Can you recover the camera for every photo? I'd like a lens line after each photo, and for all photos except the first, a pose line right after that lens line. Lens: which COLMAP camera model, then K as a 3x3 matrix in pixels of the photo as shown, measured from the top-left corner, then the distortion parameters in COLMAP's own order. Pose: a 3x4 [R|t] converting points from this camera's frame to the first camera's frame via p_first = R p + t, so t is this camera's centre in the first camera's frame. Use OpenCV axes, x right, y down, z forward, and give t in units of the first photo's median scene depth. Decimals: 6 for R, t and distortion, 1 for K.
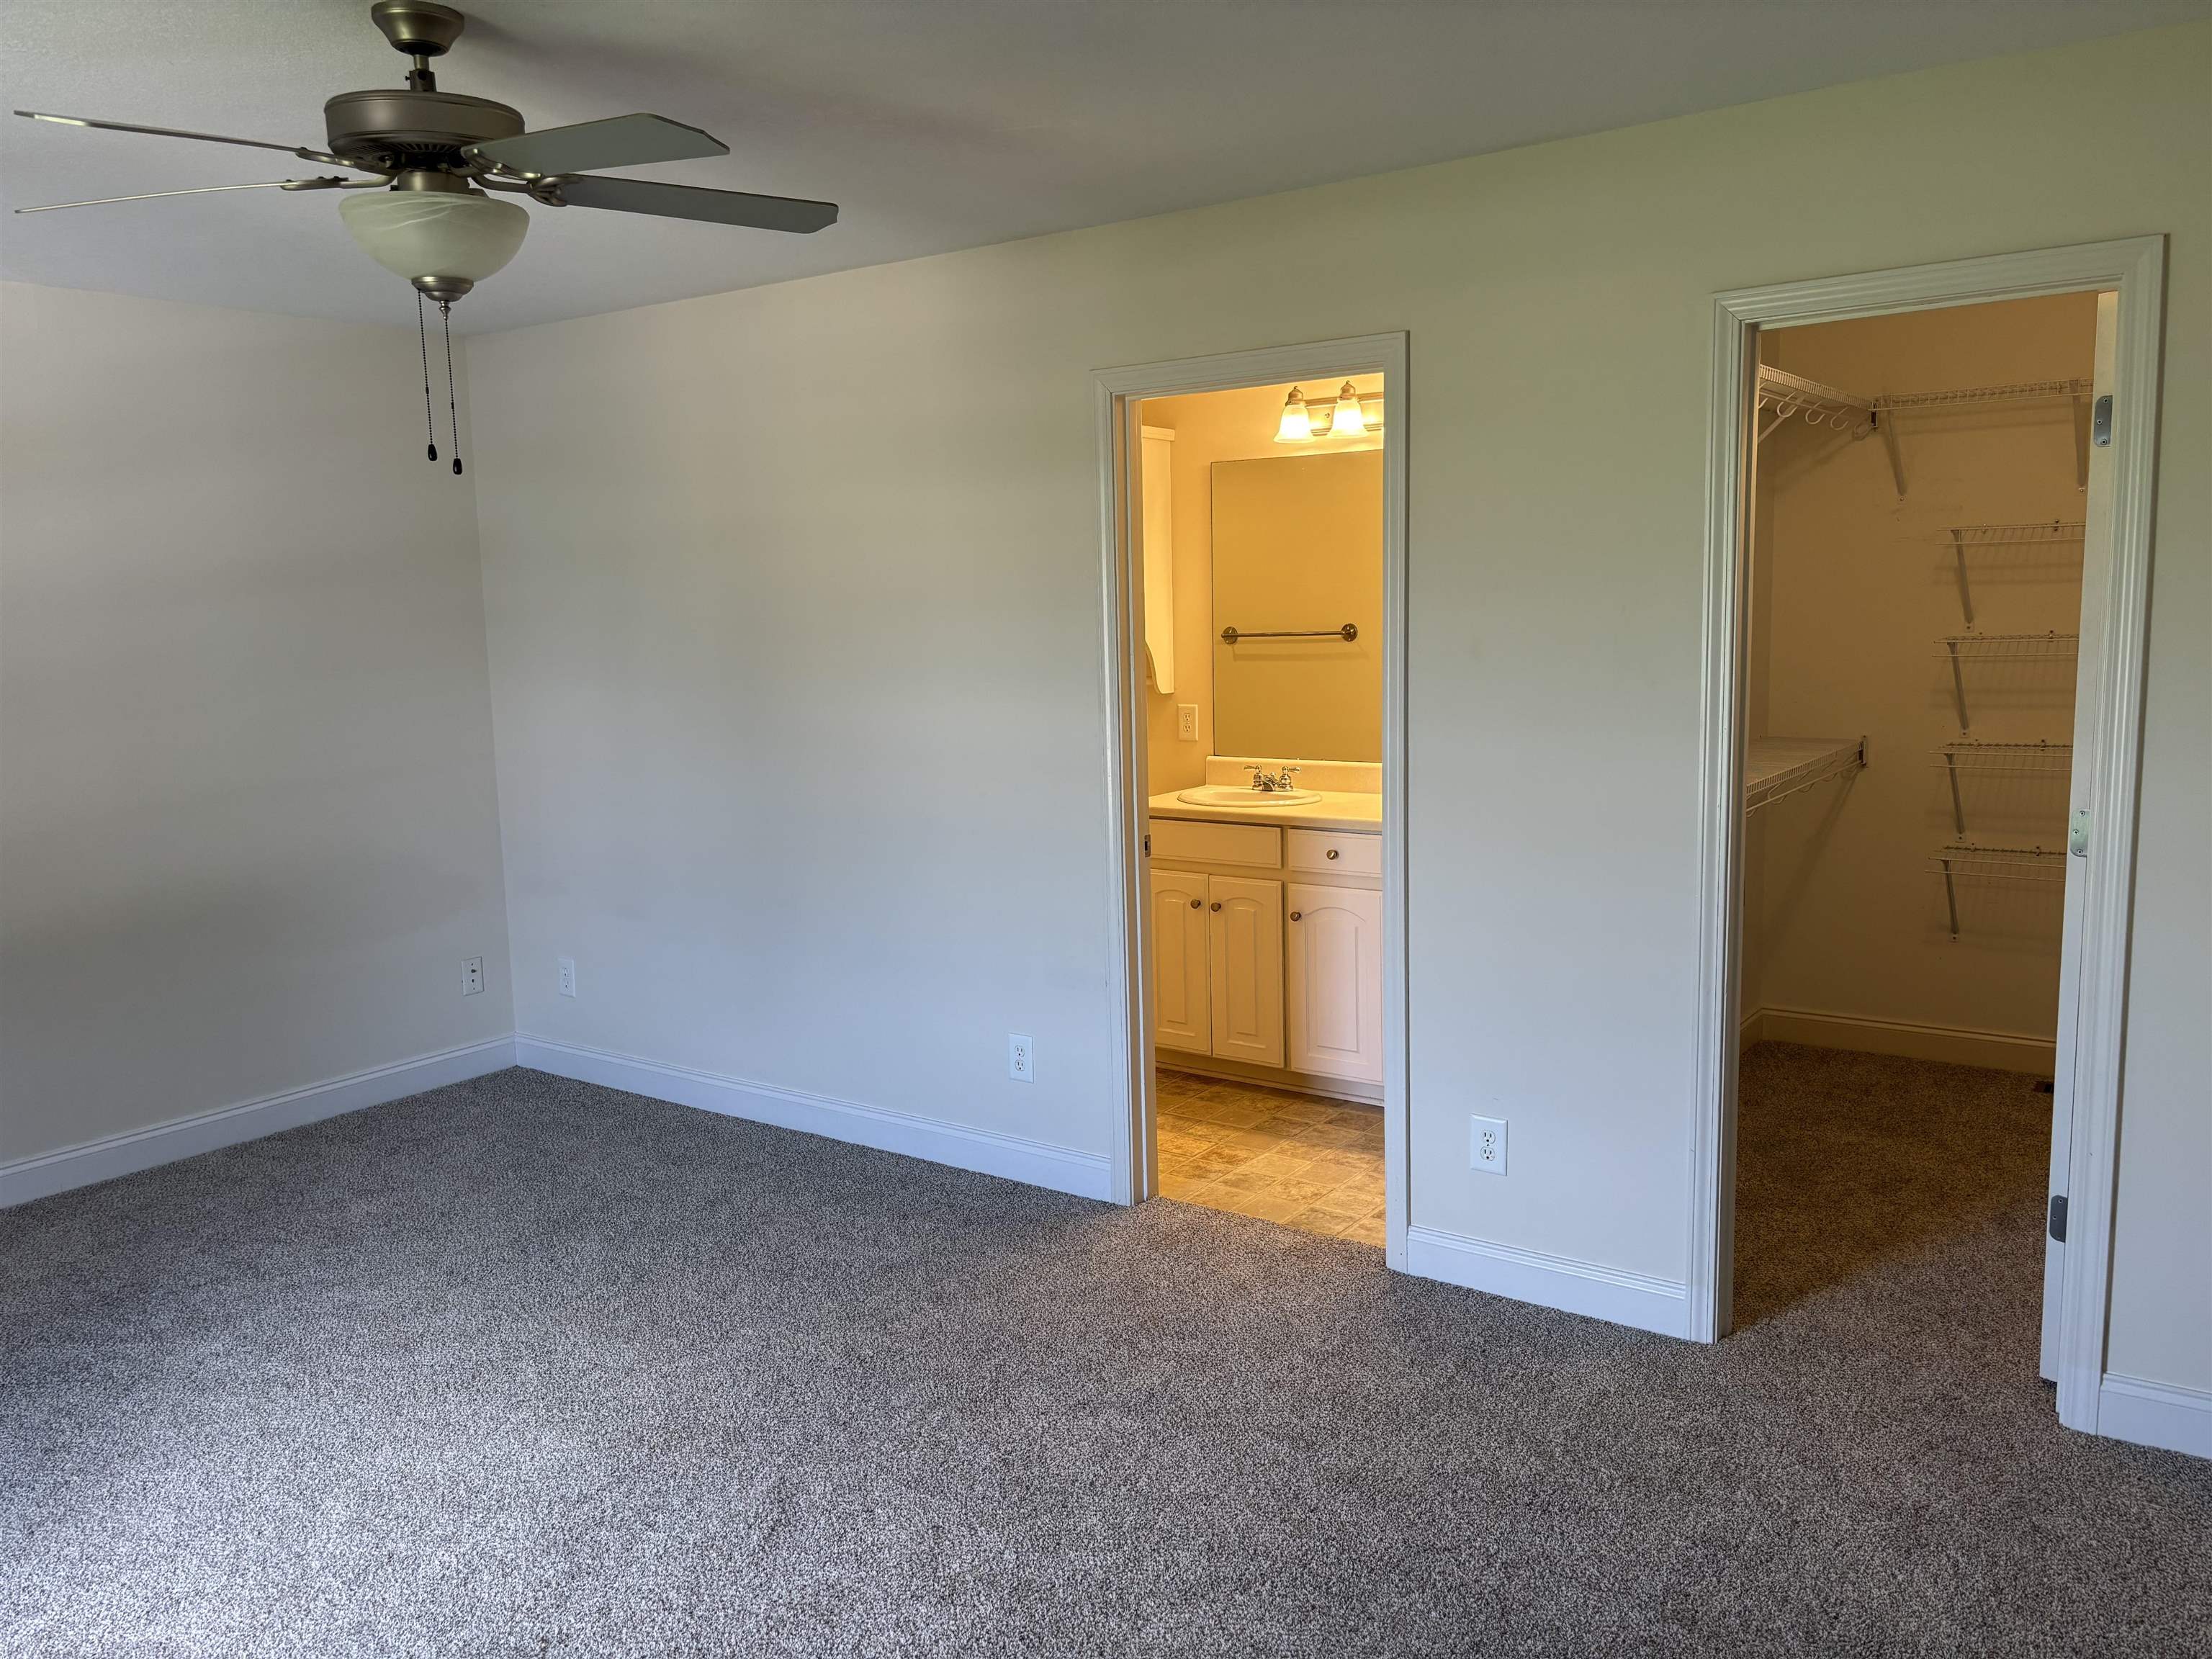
lens RADIAL K [[1668.6, 0, 1106.0], [0, 1668.6, 829.5], [0, 0, 1]] dist [0.000902, -0.089478]
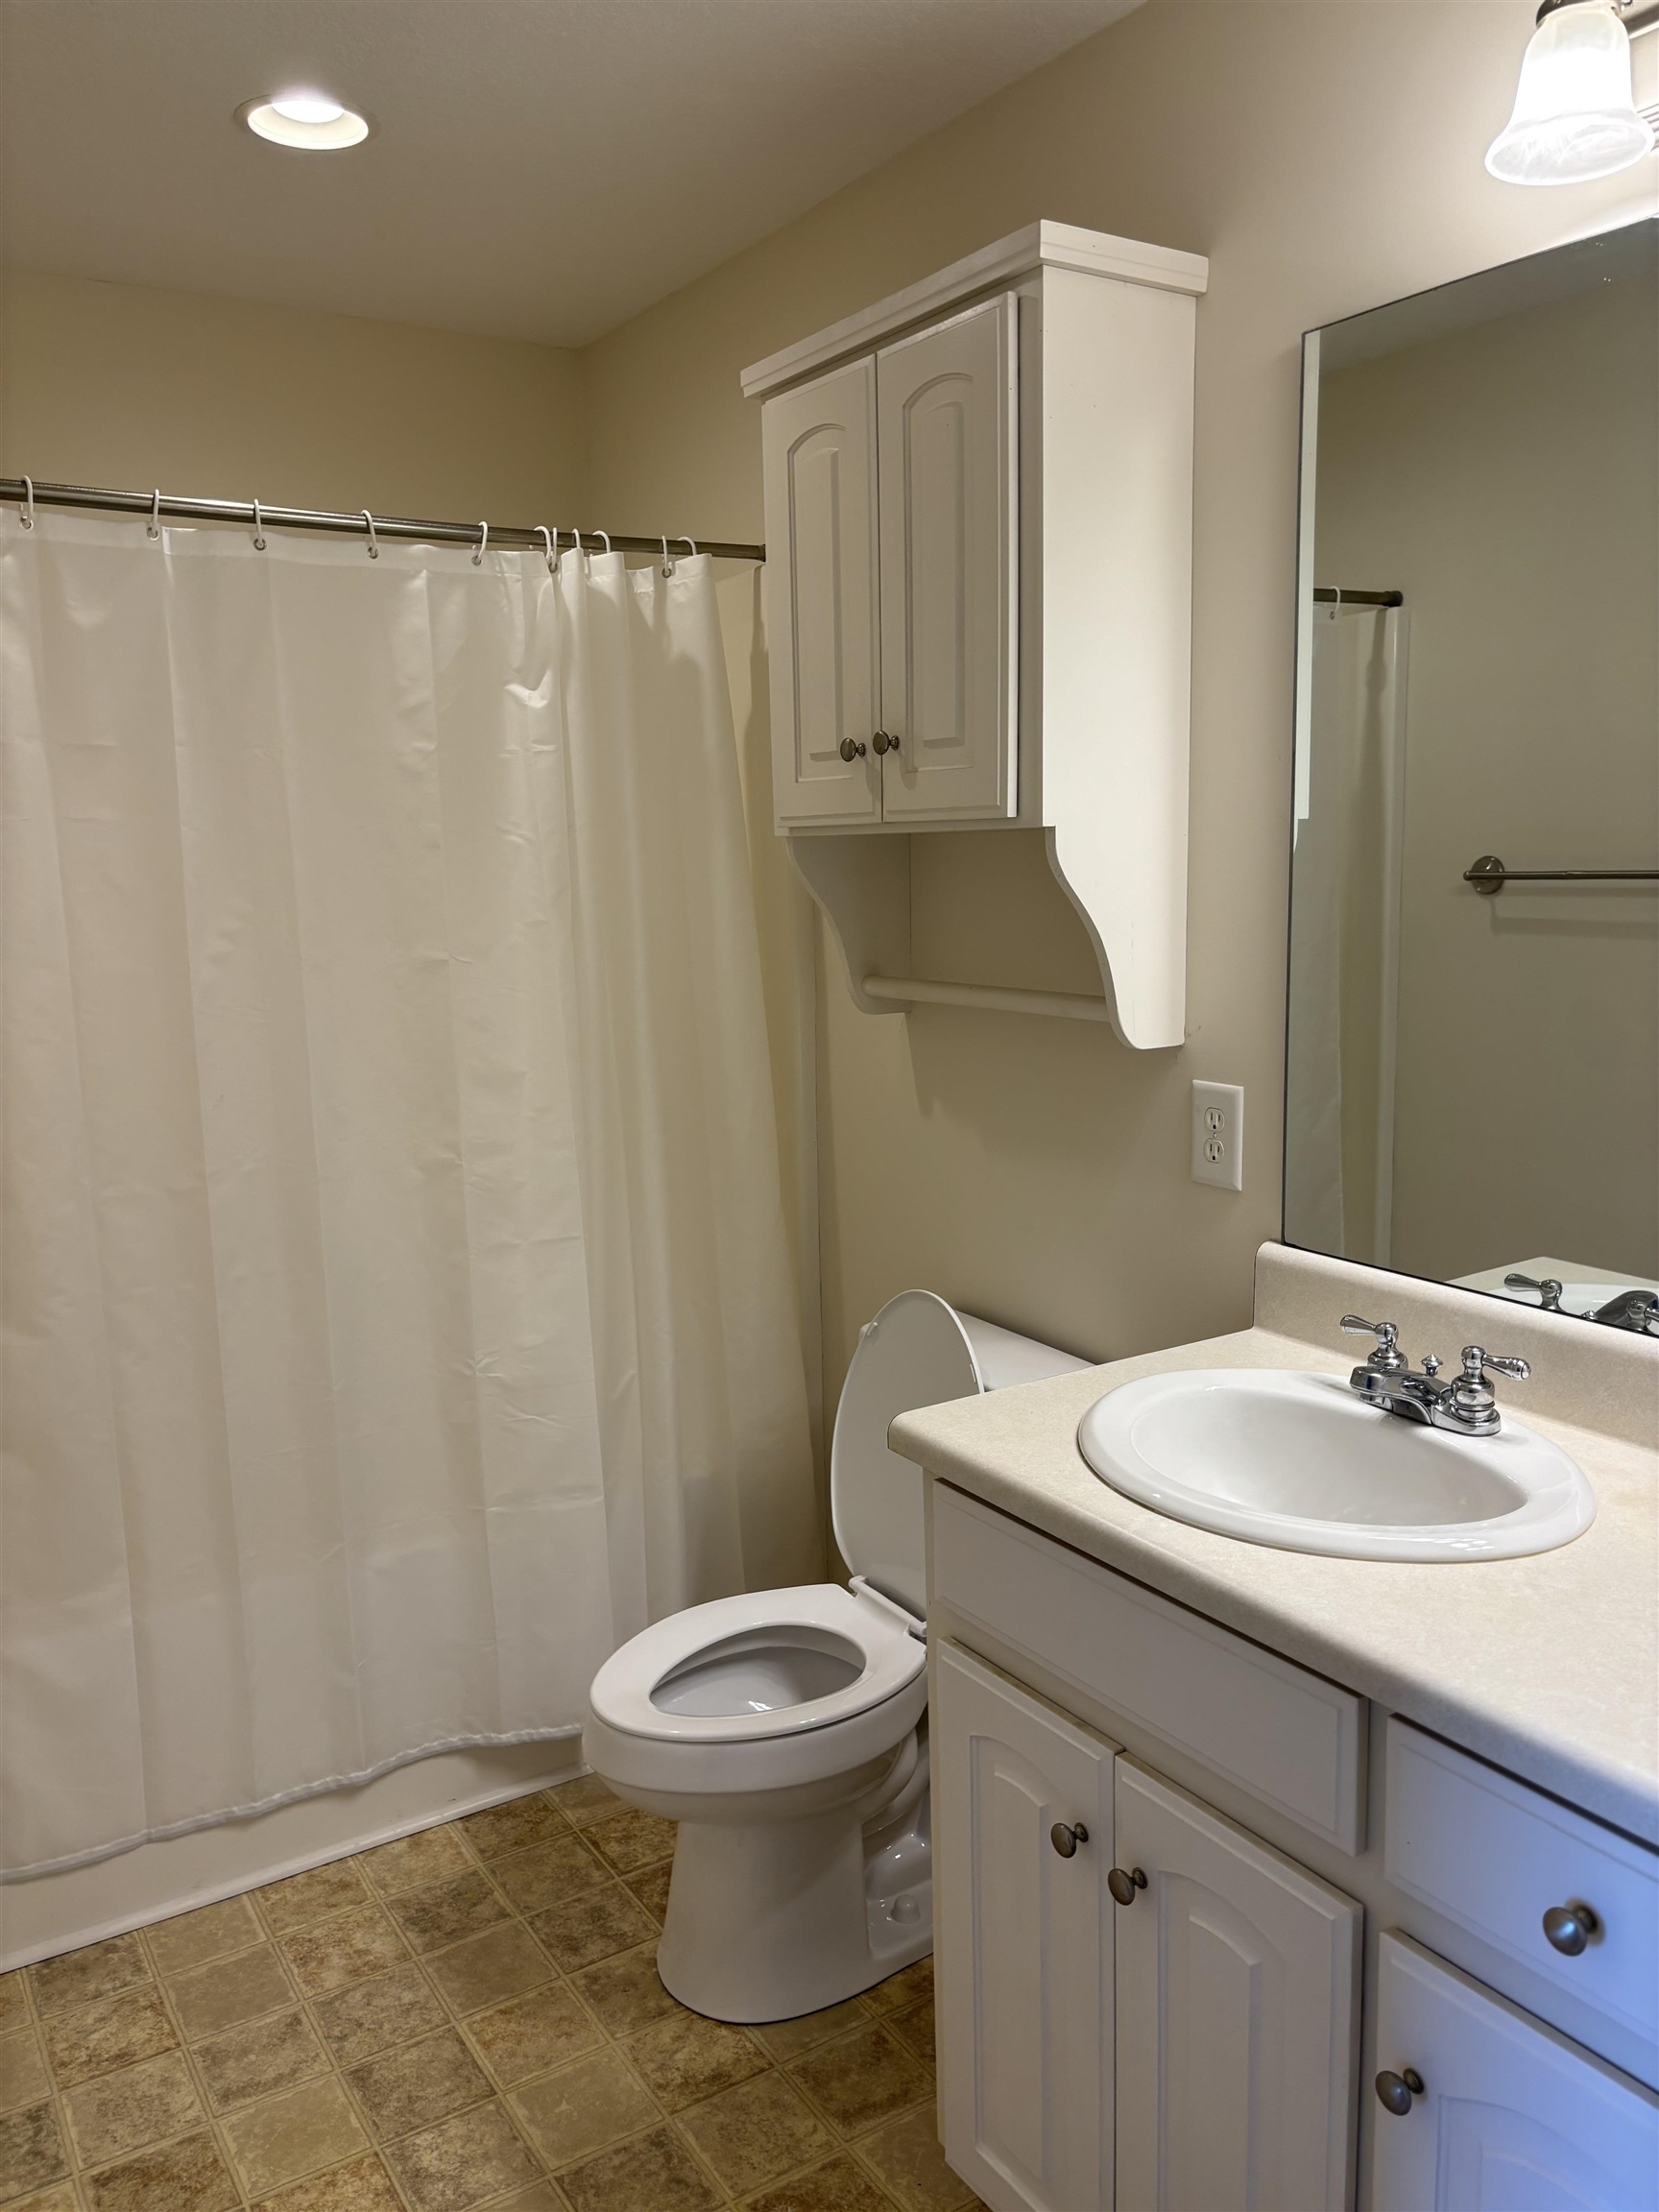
lens RADIAL K [[1668.6, 0, 829.5], [0, 1668.6, 1106.0], [0, 0, 1]] dist [0.000902, -0.089478]
pose [[0.923899, 0.049329, -0.379444, 0.105674], [-0.041804, 0.998732, 0.028051, -0.076995], [0.380346, -0.010054, 0.924789, 0.668665]]
